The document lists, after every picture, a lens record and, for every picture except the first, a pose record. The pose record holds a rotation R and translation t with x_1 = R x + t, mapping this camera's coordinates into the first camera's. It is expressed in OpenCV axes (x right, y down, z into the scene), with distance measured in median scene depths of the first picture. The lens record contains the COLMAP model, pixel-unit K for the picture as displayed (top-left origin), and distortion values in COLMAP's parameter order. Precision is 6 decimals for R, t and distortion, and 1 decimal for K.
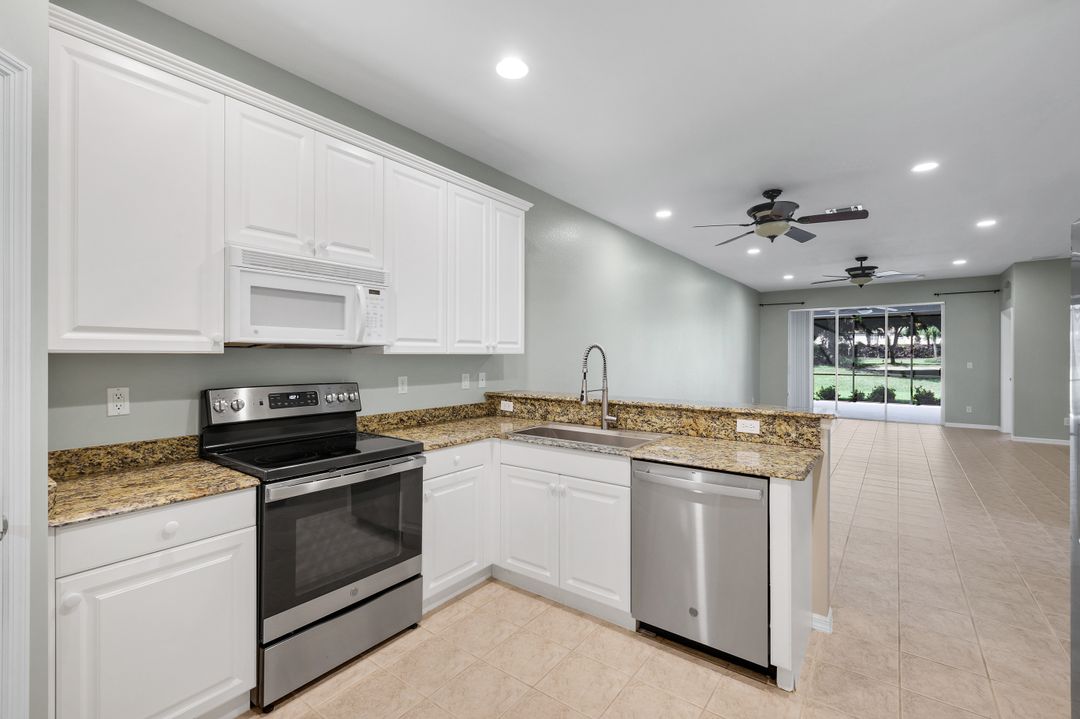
lens RADIAL K [[473.2, 0, 537.9], [0, 473.2, 354.2], [0, 0, 1]] dist [0.002418, -0.000139]
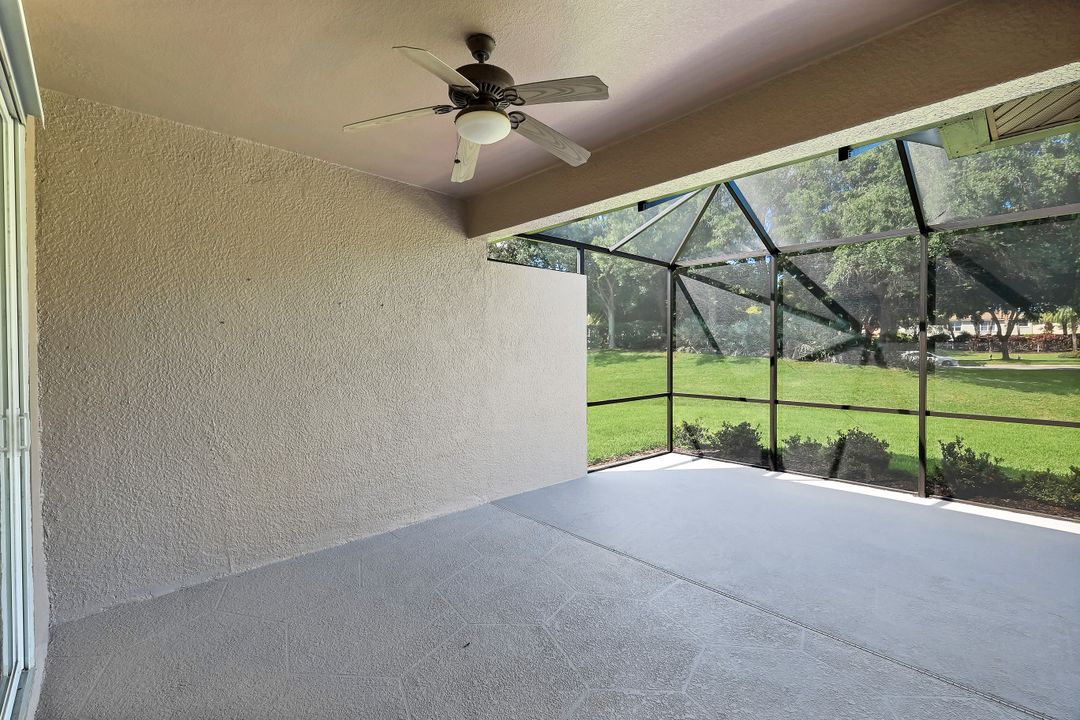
lens RADIAL K [[472.0, 0, 539.0], [0, 472.0, 352.4], [0, 0, 1]] dist [0.000224, 0.000735]
pose [[0.987923, -0.001980, -0.154930, 2.257405], [0.003237, 0.999964, 0.007860, 0.001348], [0.154909, -0.008267, 0.987894, 2.475175]]
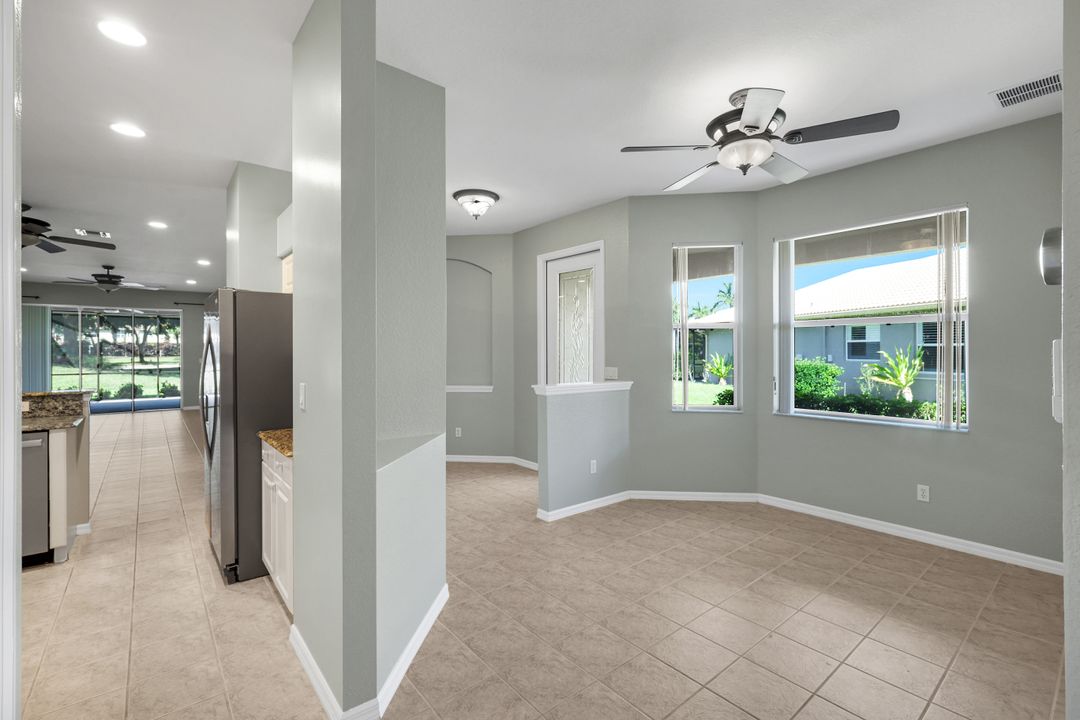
lens RADIAL K [[473.2, 0, 537.9], [0, 473.2, 354.7], [0, 0, 1]] dist [0.002418, -0.000139]
pose [[0.230195, -0.004860, 0.973132, -0.332458], [0.000702, 0.999988, 0.004828, 0.001811], [-0.973144, -0.000428, 0.230195, -0.468095]]
